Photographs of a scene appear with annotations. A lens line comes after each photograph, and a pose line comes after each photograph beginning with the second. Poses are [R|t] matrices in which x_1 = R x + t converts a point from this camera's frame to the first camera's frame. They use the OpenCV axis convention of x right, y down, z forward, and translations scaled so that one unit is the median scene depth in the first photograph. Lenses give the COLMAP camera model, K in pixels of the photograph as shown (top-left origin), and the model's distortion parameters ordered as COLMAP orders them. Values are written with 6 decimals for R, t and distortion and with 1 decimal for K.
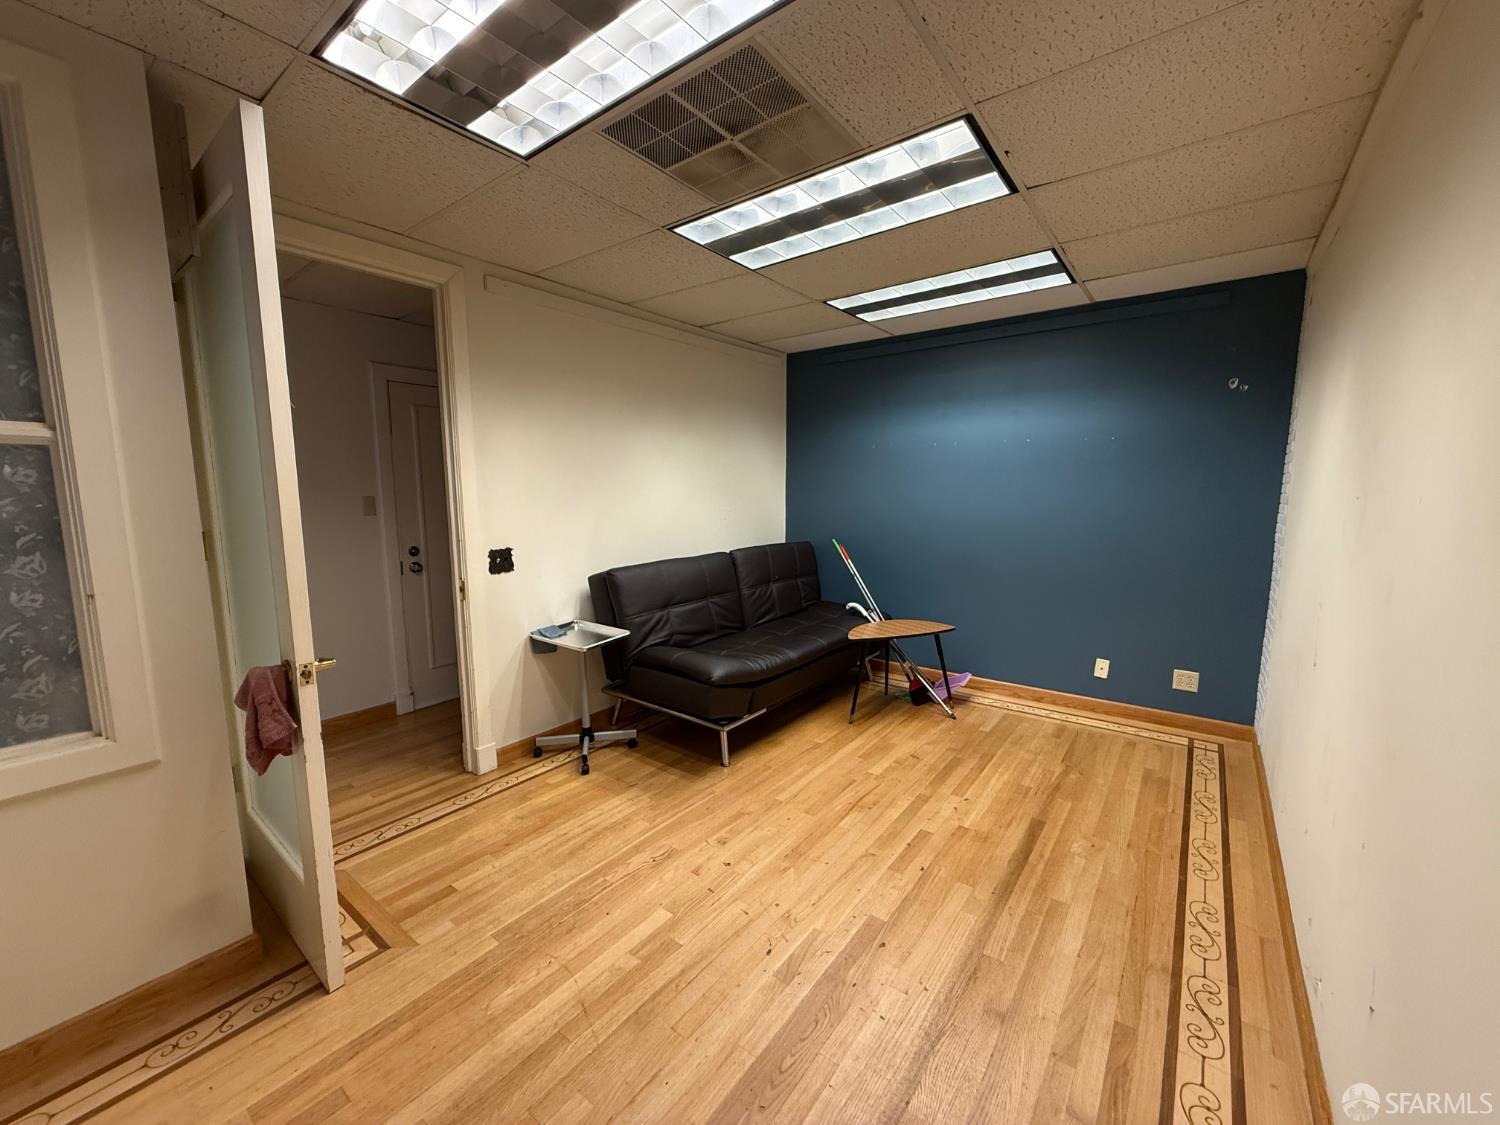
lens RADIAL K [[597.4, 0, 746.1], [0, 597.4, 571.1], [0, 0, 1]] dist [0.003676, 0.000130]
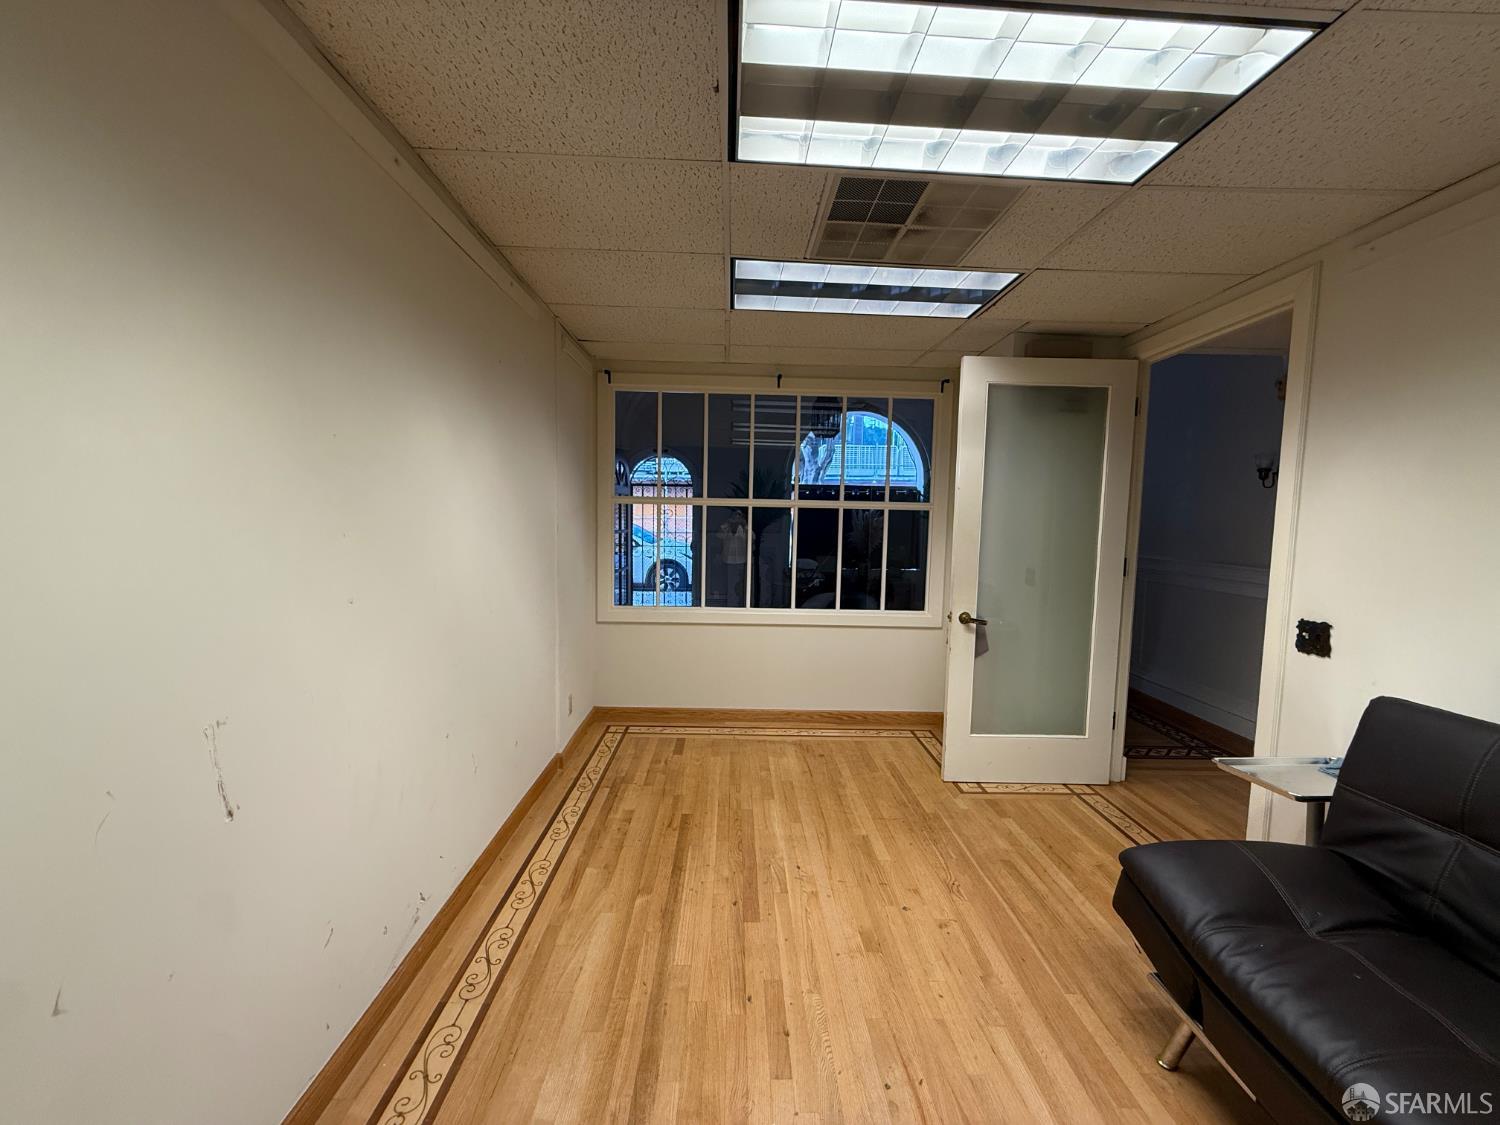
lens RADIAL K [[597.4, 0, 751.2], [0, 597.4, 558.0], [0, 0, 1]] dist [0.003676, 0.000130]
pose [[-0.773996, 0.029259, -0.632514, 0.829535], [-0.108850, 0.977912, 0.178434, -0.240924], [0.623764, 0.206957, -0.753715, 1.567176]]
